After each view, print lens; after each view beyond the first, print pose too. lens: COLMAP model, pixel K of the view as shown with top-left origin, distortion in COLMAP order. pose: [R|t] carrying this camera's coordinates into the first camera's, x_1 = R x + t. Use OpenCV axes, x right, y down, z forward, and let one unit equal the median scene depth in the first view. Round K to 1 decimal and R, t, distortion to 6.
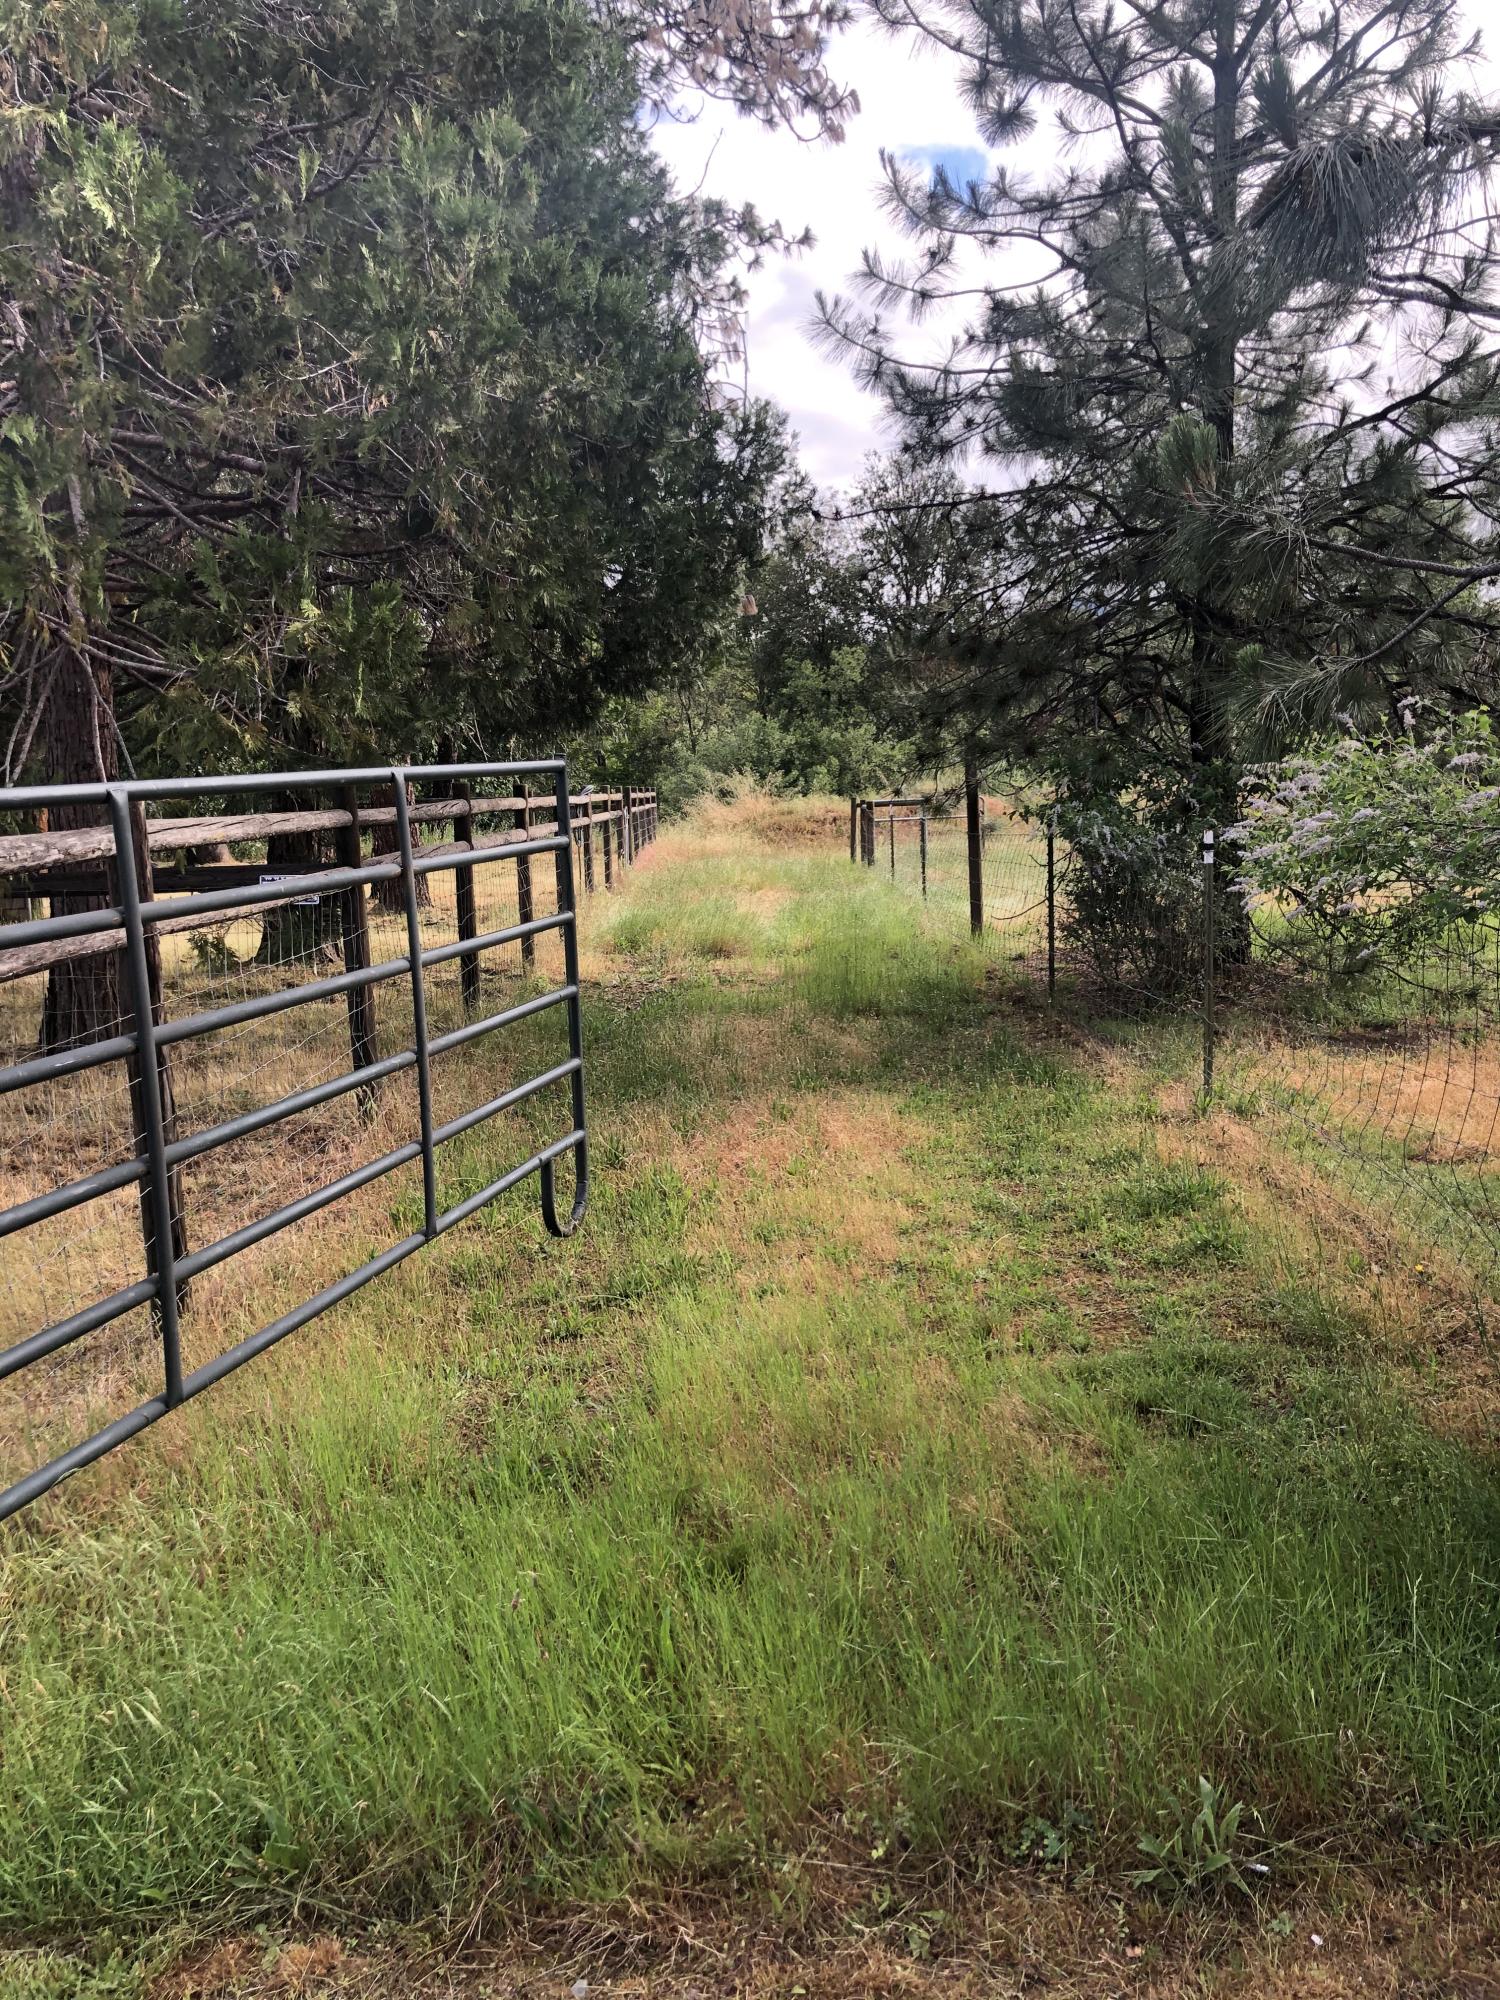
lens RADIAL K [[1651.9, 0, 756.1], [0, 1651.9, 1003.6], [0, 0, 1]] dist [0.043009, -0.036954]
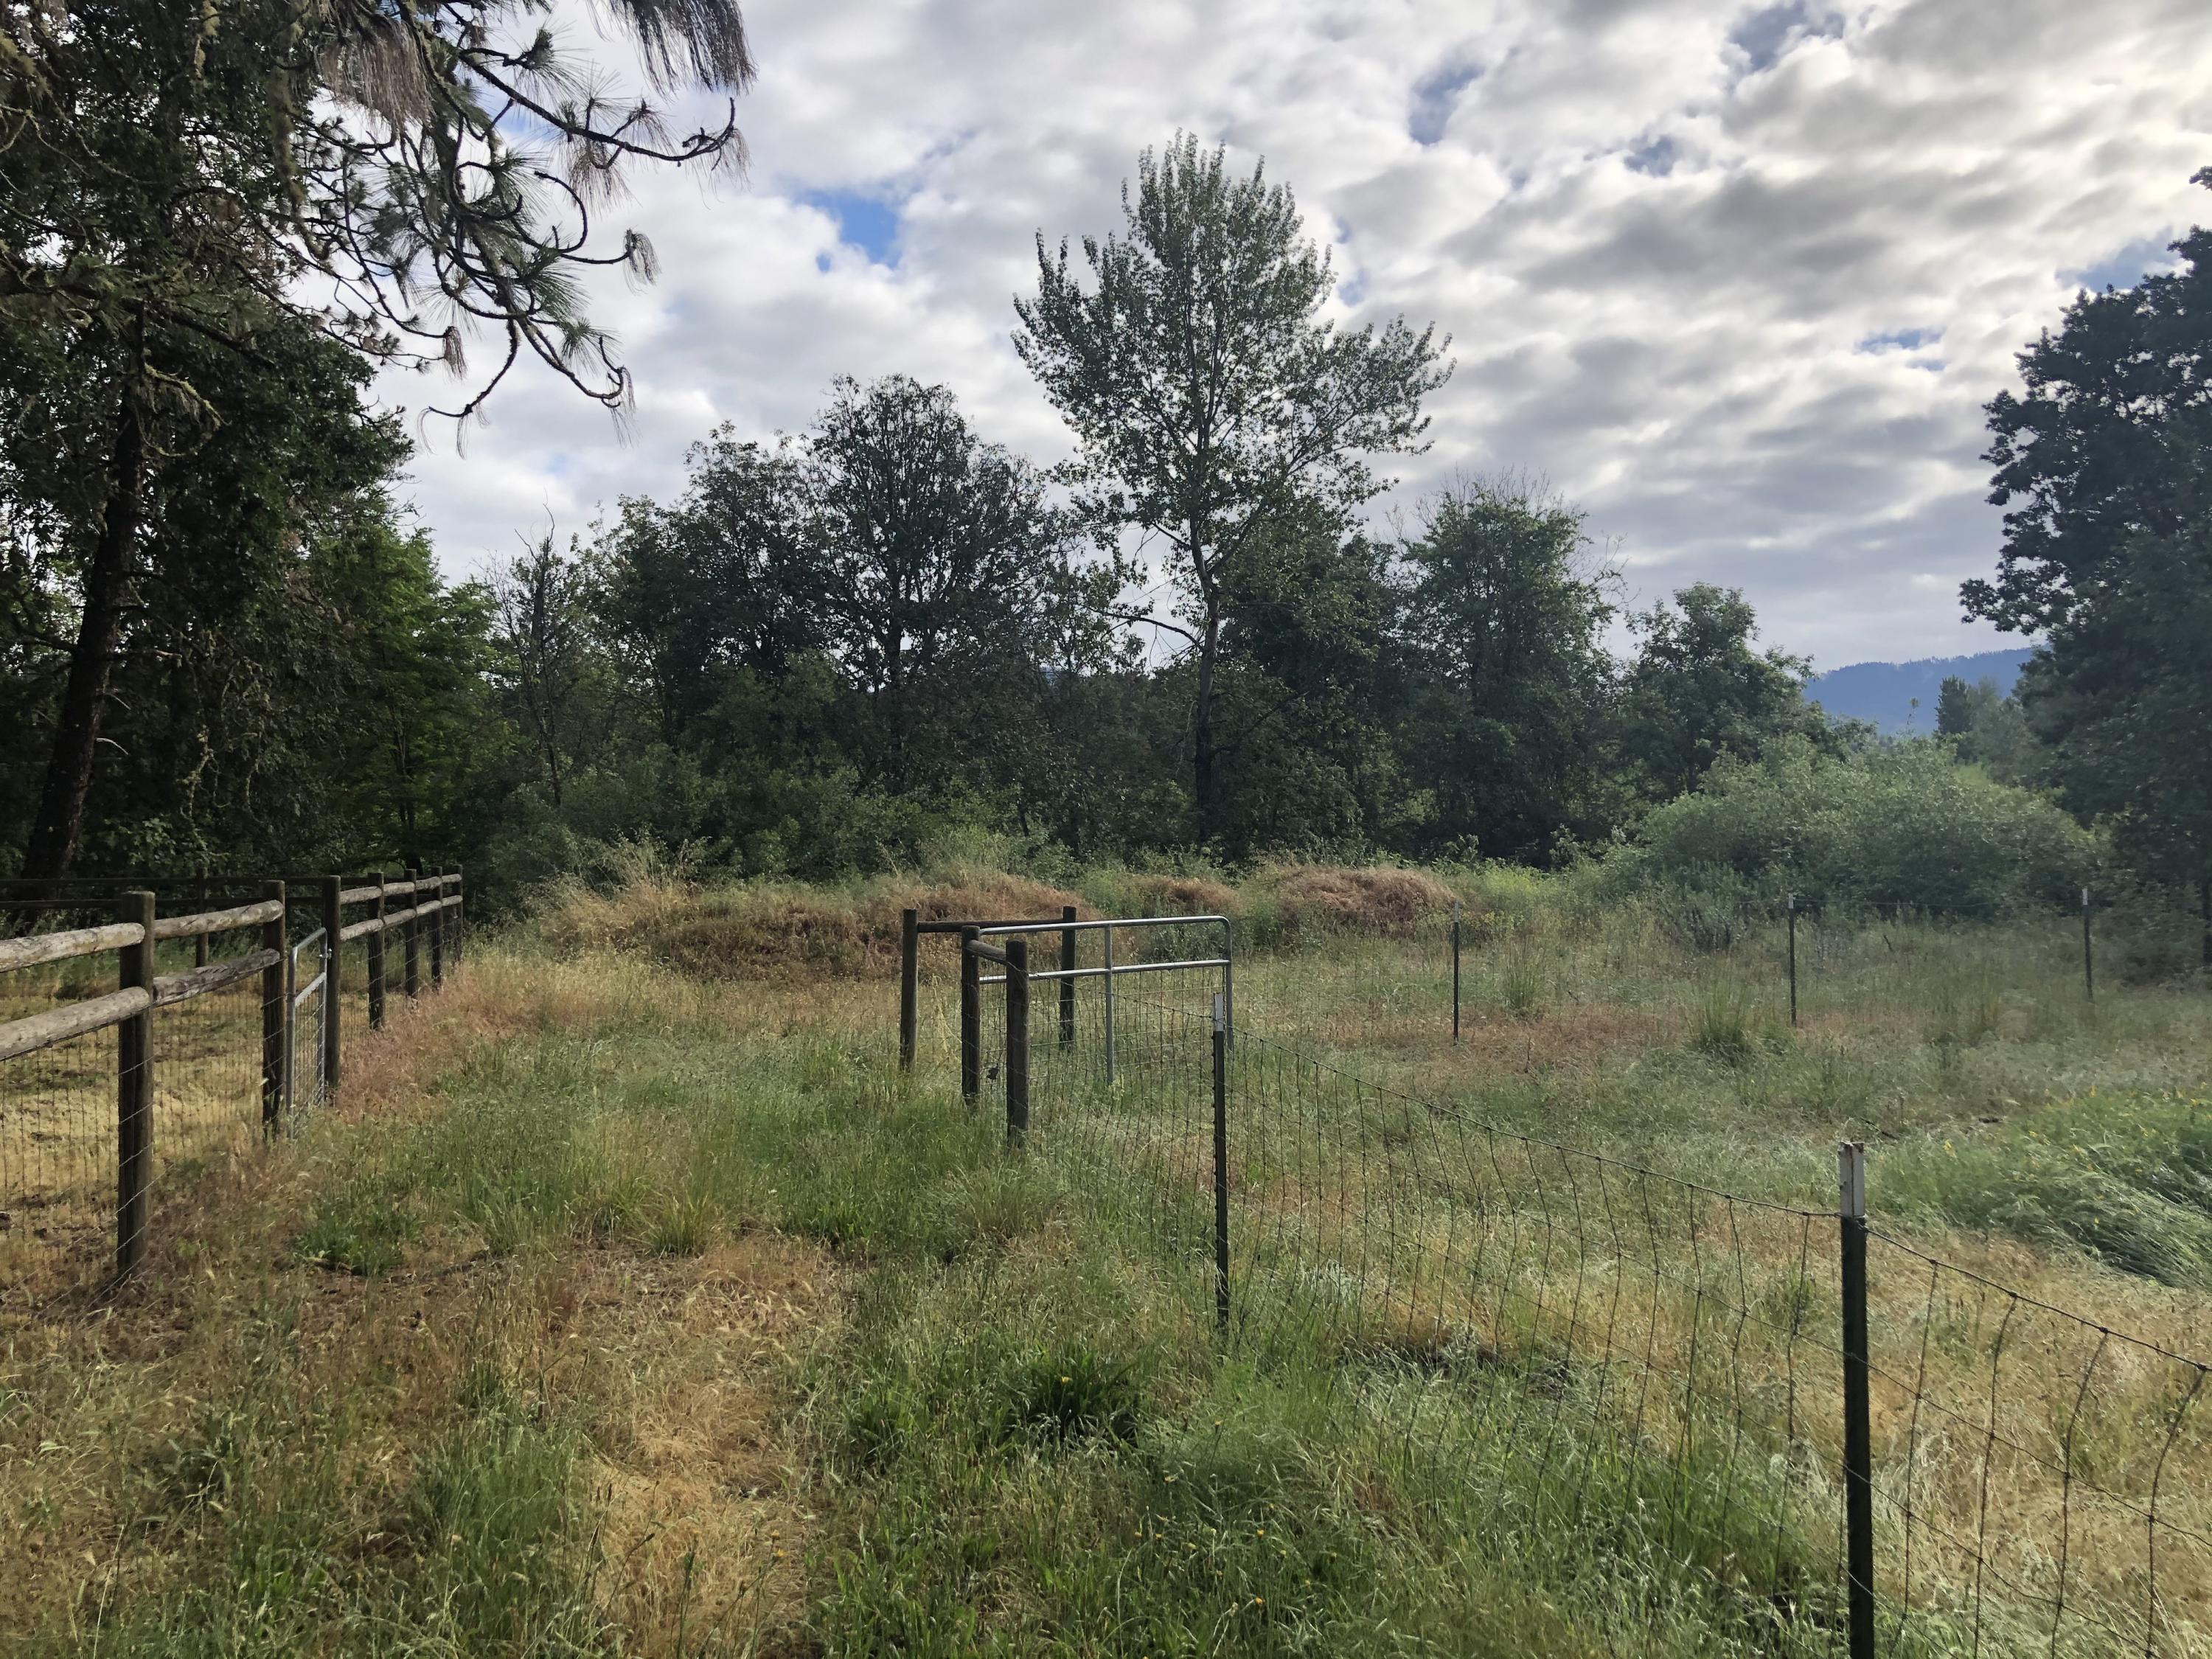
lens RADIAL K [[1827.0, 0, 1112.4], [0, 1827.0, 815.4], [0, 0, 1]] dist [0.043009, -0.036954]
pose [[0.968506, 0.030170, 0.247155, -0.005444], [0.007813, 0.988461, -0.151274, -0.047861], [-0.248867, 0.148440, 0.957095, 0.332408]]
